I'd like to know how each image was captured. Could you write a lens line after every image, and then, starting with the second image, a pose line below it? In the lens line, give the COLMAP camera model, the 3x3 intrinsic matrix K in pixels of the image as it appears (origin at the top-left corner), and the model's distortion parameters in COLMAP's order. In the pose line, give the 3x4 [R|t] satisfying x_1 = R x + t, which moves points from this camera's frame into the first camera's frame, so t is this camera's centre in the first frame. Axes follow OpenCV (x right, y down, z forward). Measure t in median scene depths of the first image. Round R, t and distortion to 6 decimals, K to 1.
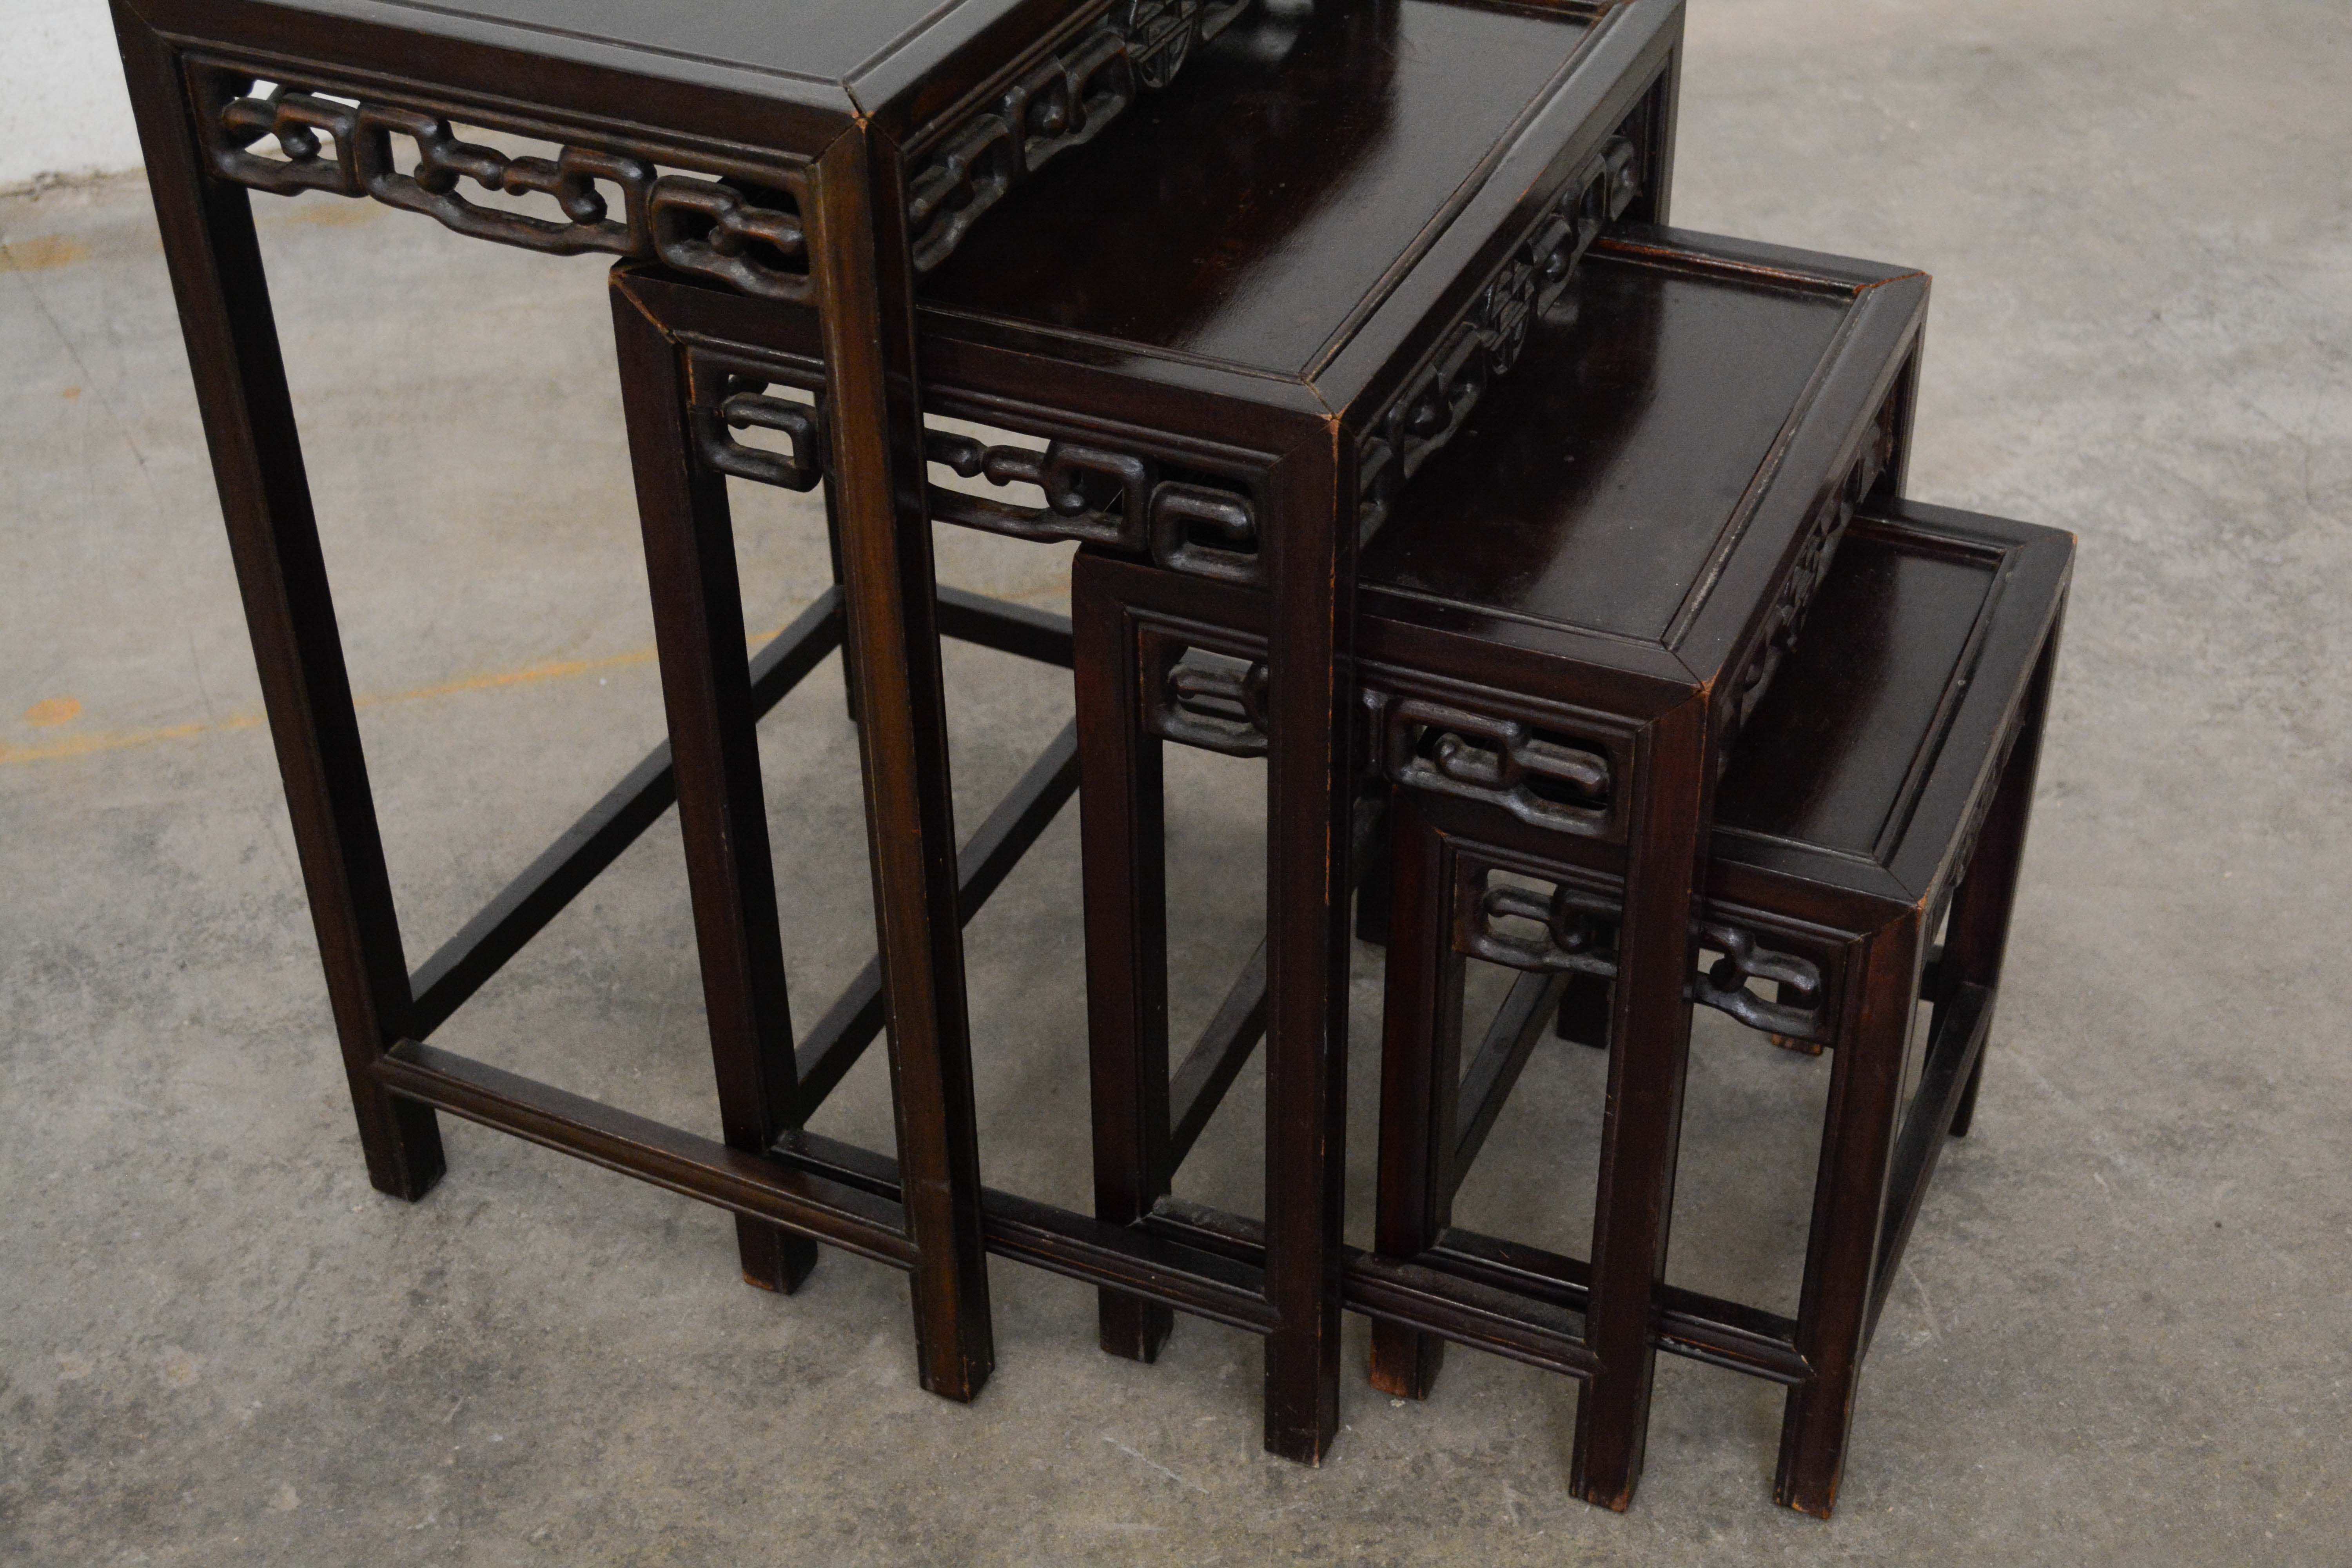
lens RADIAL K [[3302.5, 0, 1175.0], [0, 3302.5, 784.2], [0, 0, 1]] dist [-0.001544, 0.000000]
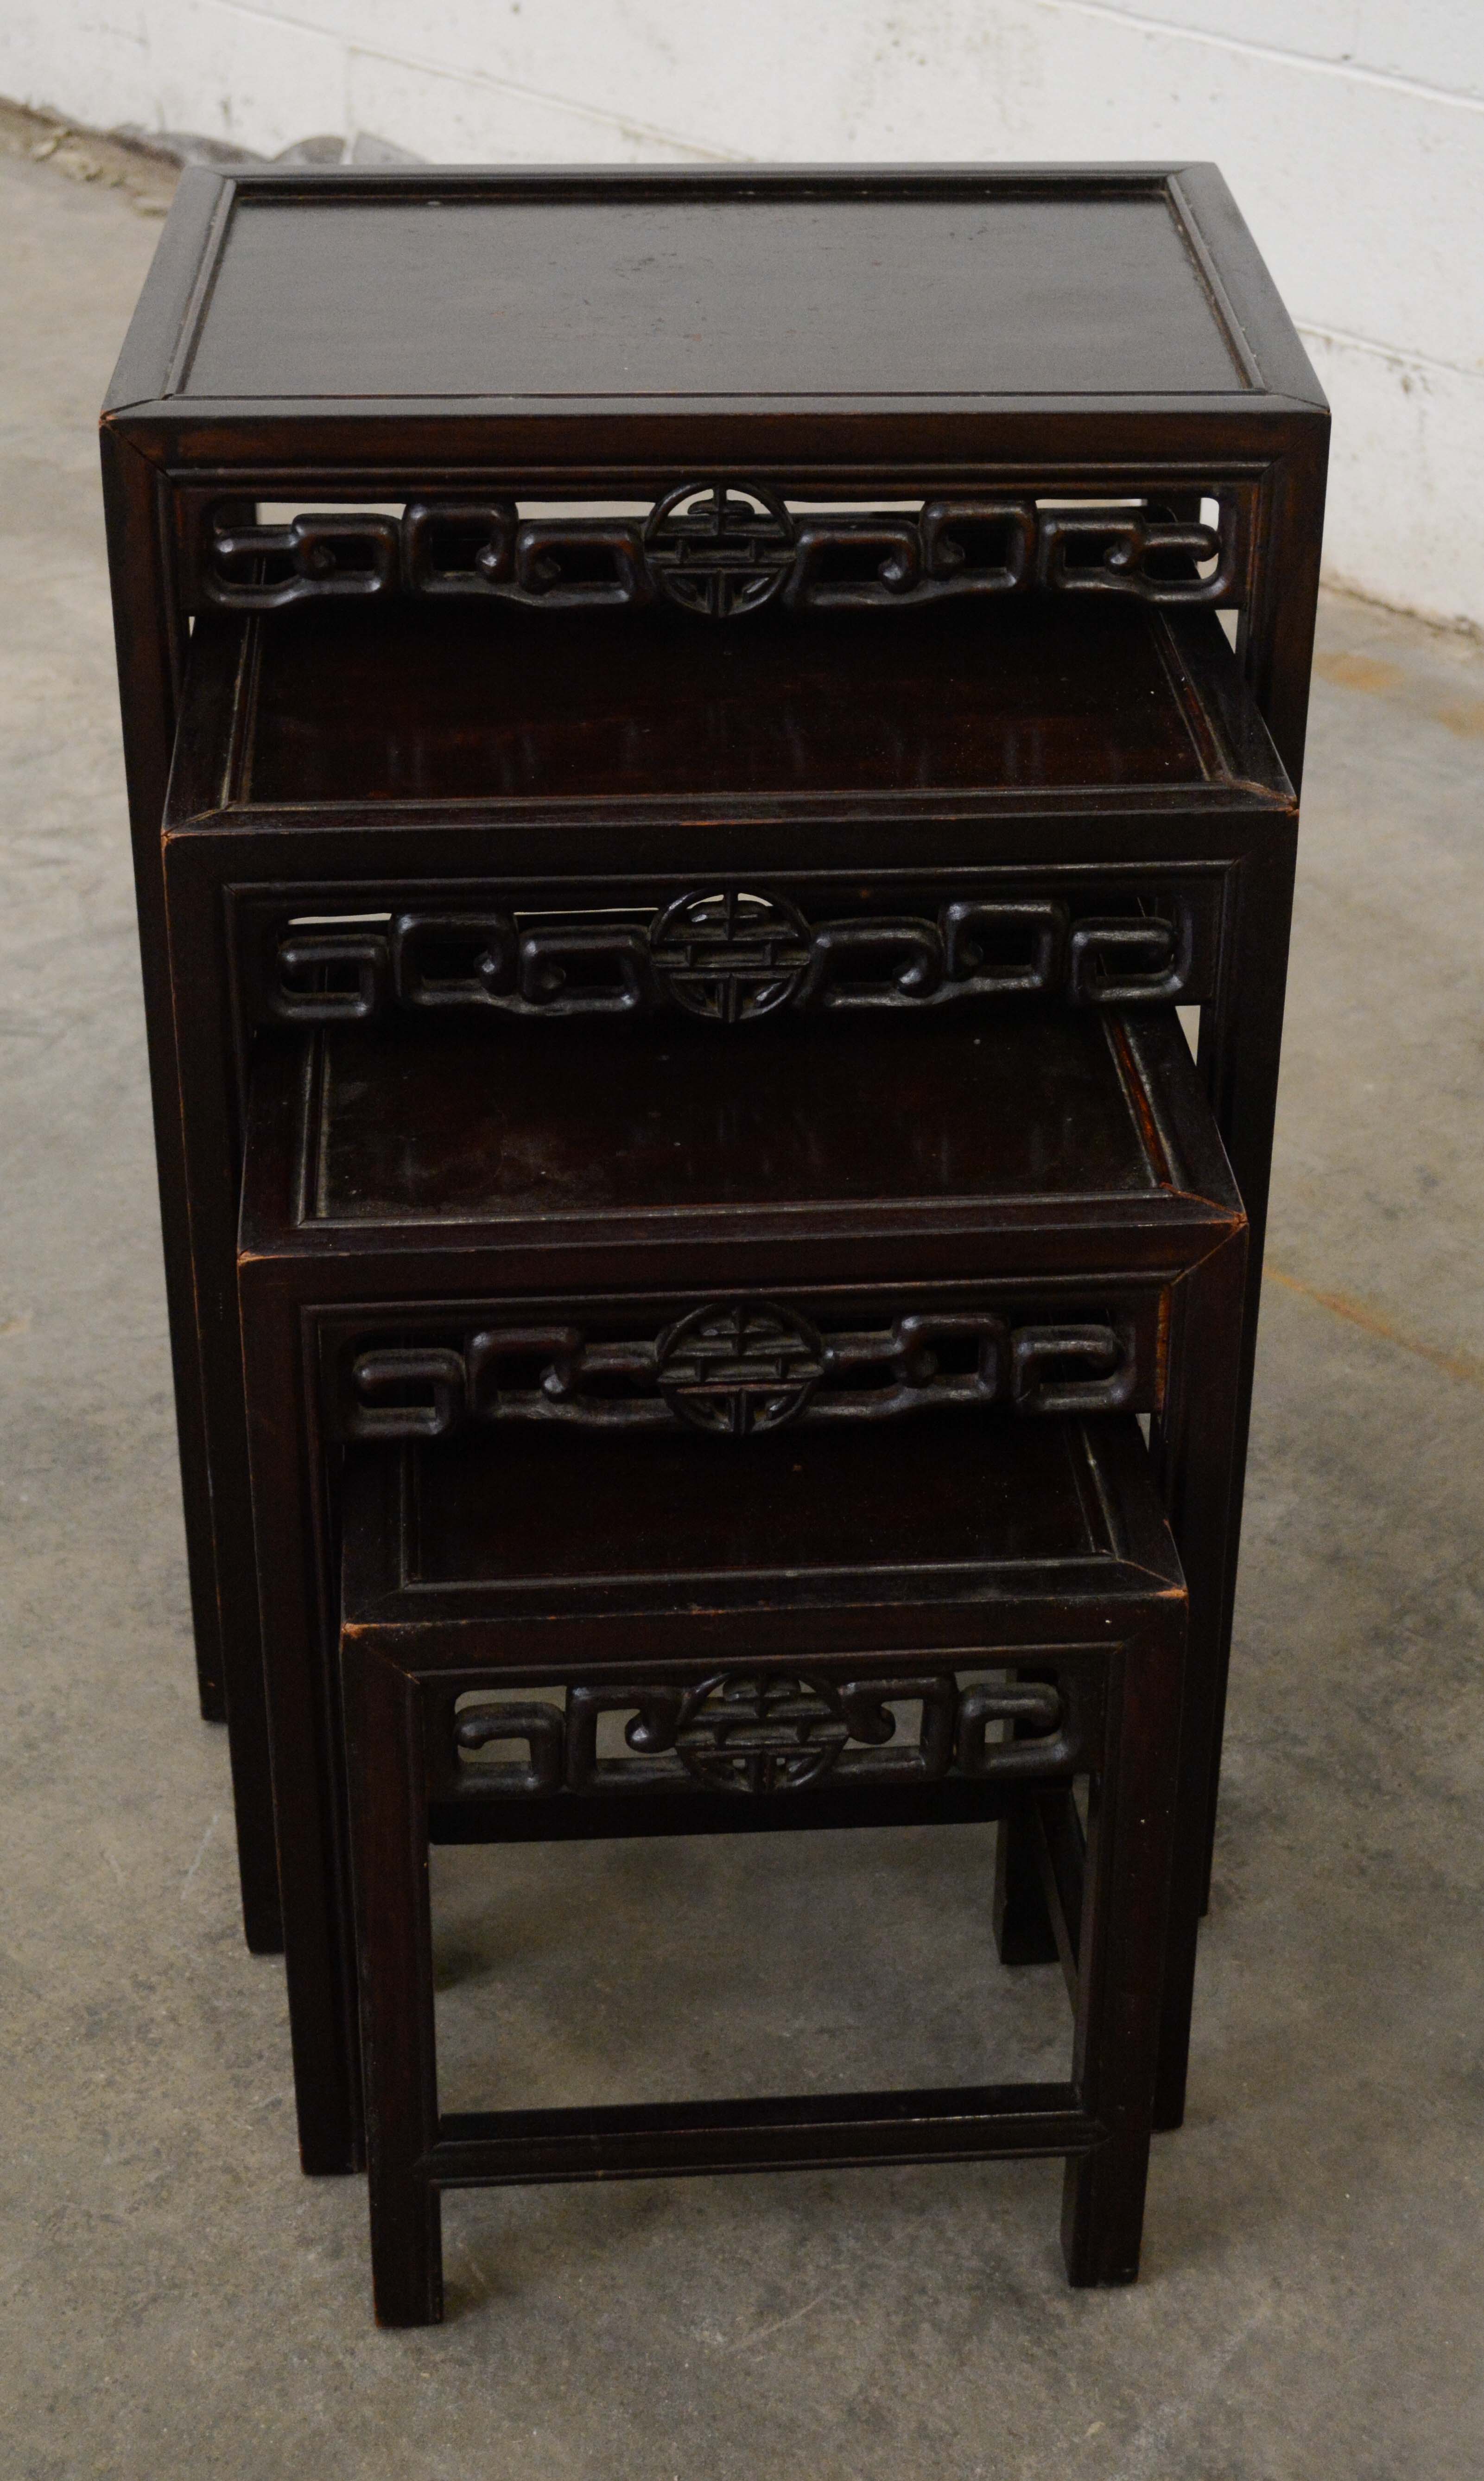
lens RADIAL K [[3973.5, 0, 761.5], [0, 3973.5, 1219.6], [0, 0, 1]] dist [0.009821, 0.000000]
pose [[0.466693, 0.473020, -0.747295, 0.827049], [-0.527978, 0.826880, 0.193669, -0.256505], [0.709533, 0.304172, 0.635644, 0.291068]]
